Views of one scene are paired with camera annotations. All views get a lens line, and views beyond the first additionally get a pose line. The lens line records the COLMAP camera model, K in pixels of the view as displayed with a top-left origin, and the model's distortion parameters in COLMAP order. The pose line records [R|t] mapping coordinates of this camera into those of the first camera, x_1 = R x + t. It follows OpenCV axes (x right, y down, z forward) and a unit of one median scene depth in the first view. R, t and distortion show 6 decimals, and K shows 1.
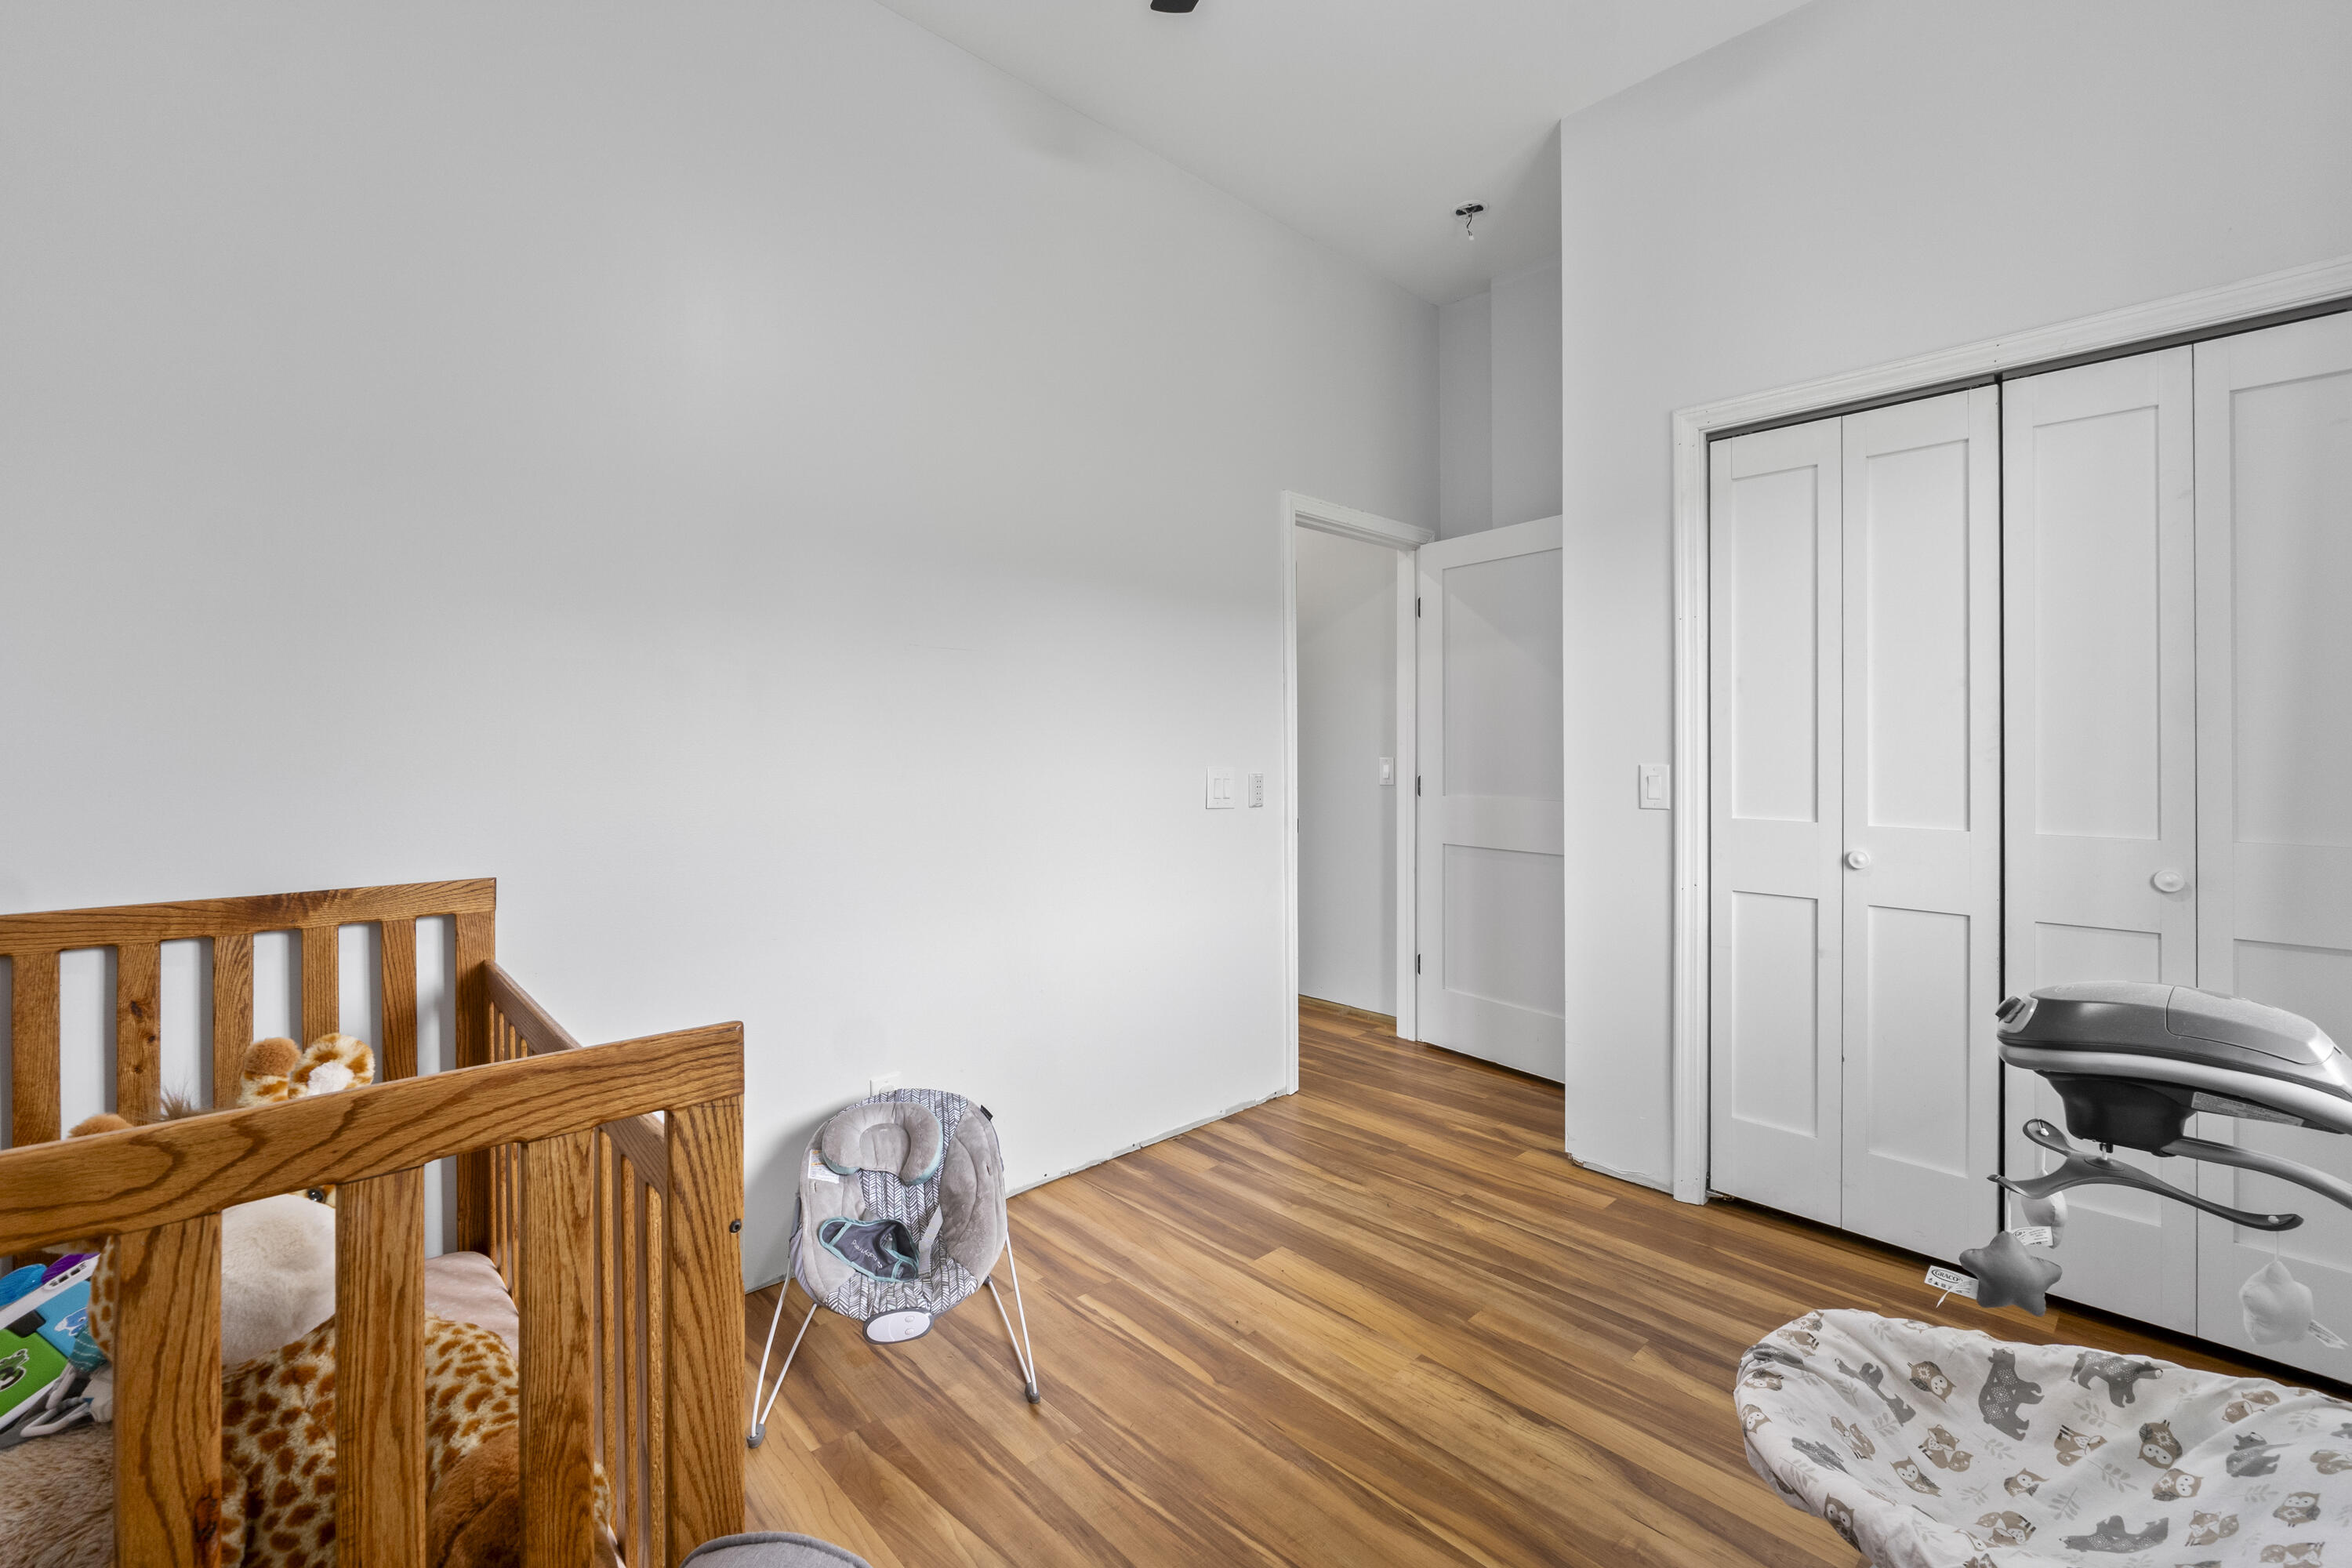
lens RADIAL K [[975.0, 0, 1178.8], [0, 975.0, 767.6], [0, 0, 1]] dist [-0.000075, -0.000023]
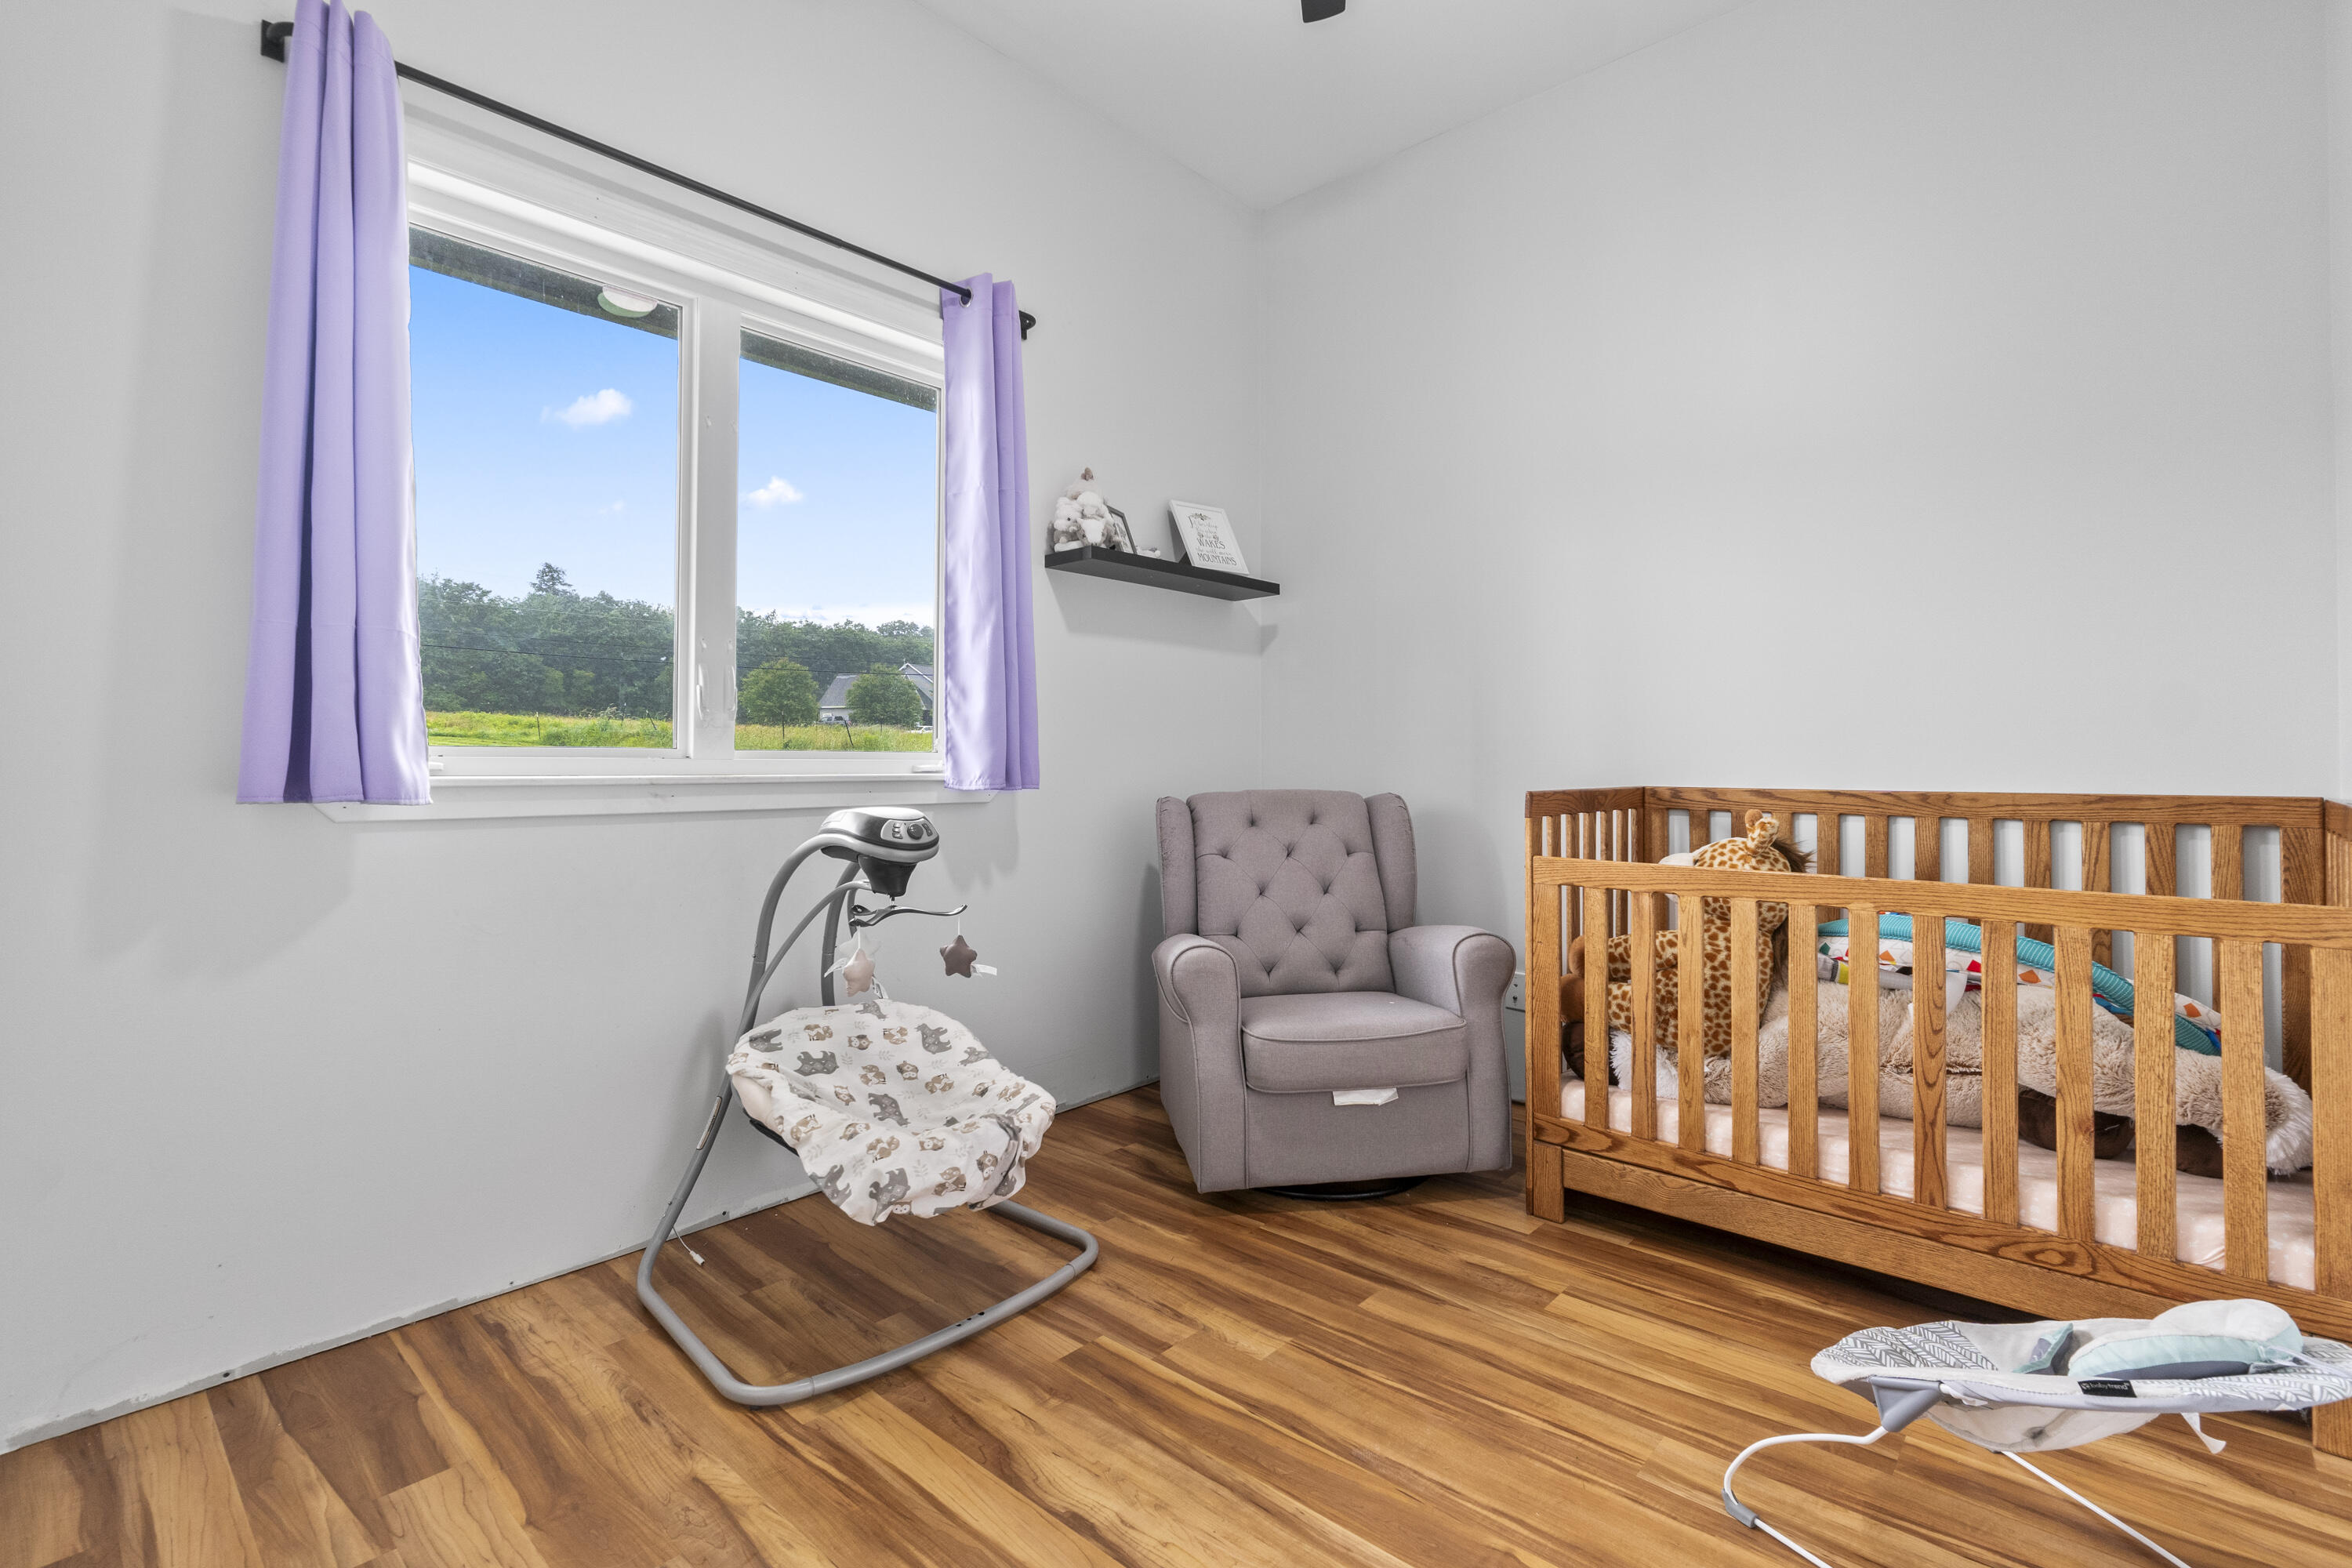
lens RADIAL K [[1074.6, 0, 1173.8], [0, 1074.6, 771.1], [0, 0, 1]] dist [0.000114, 0.000024]
pose [[-0.996828, 0.004915, -0.079429, 0.376343], [0.004130, 0.999941, 0.010039, 0.078434], [0.079474, 0.009679, -0.996790, 1.951237]]
